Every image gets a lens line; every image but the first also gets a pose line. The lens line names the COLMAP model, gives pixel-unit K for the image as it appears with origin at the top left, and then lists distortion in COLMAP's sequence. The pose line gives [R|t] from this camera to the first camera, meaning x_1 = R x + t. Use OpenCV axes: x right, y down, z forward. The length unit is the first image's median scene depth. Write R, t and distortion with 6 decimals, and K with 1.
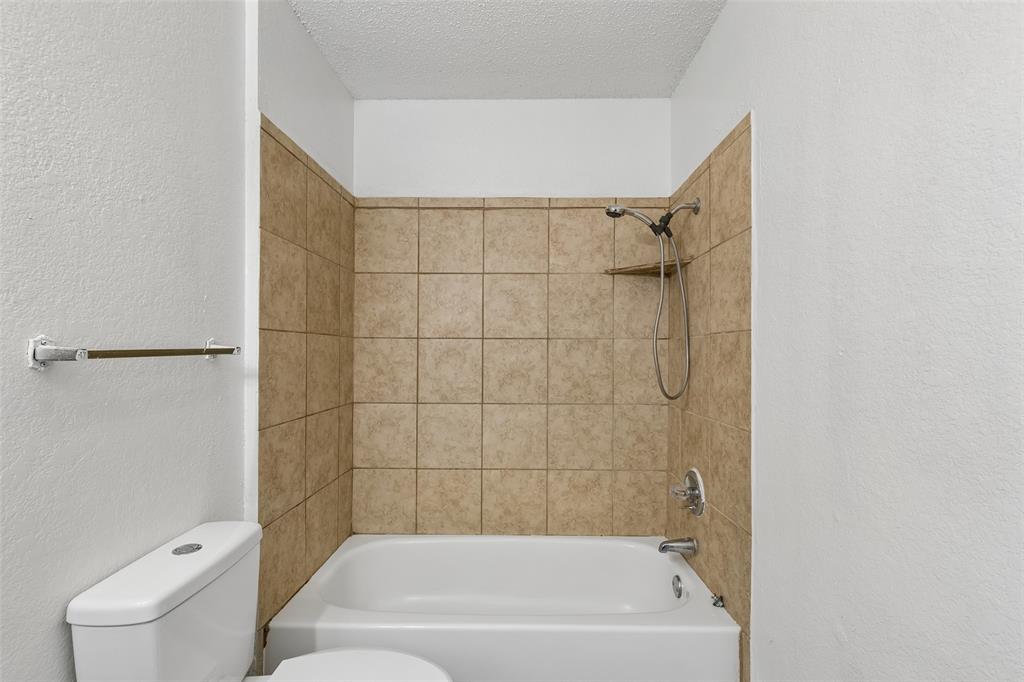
lens RADIAL K [[463.1, 0, 524.5], [0, 463.1, 347.9], [0, 0, 1]] dist [0.010994, -0.002946]
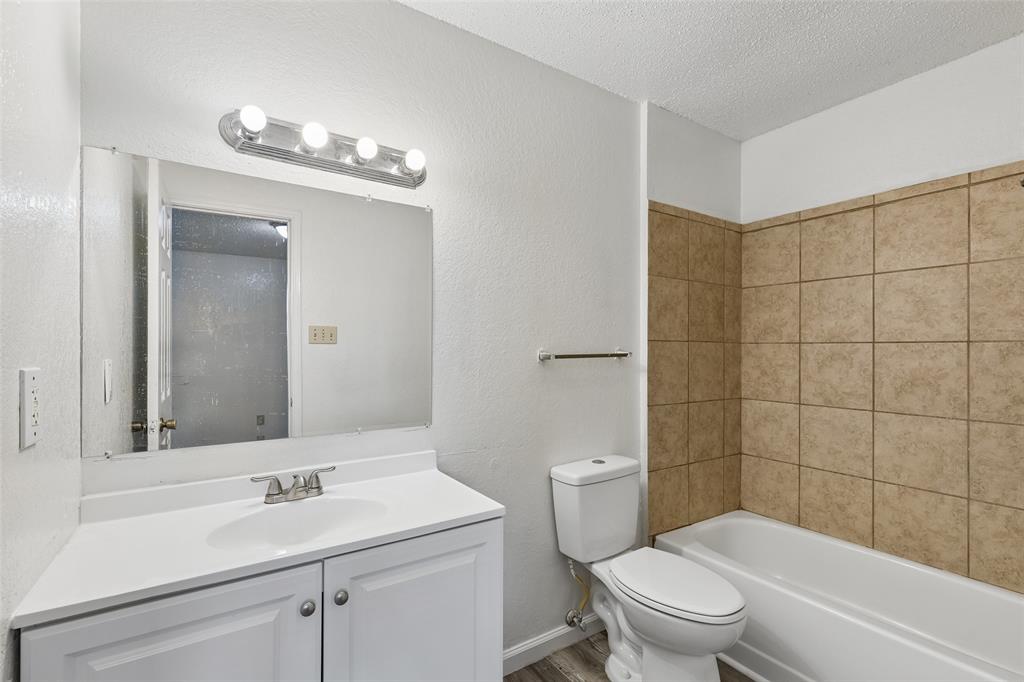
lens RADIAL K [[463.1, 0, 513.6], [0, 463.1, 346.0], [0, 0, 1]] dist [0.010994, -0.002946]
pose [[0.567732, -0.006723, -0.823186, 0.278058], [0.001853, 0.999975, -0.006889, -0.008040], [0.823212, 0.002386, 0.567730, -0.150347]]
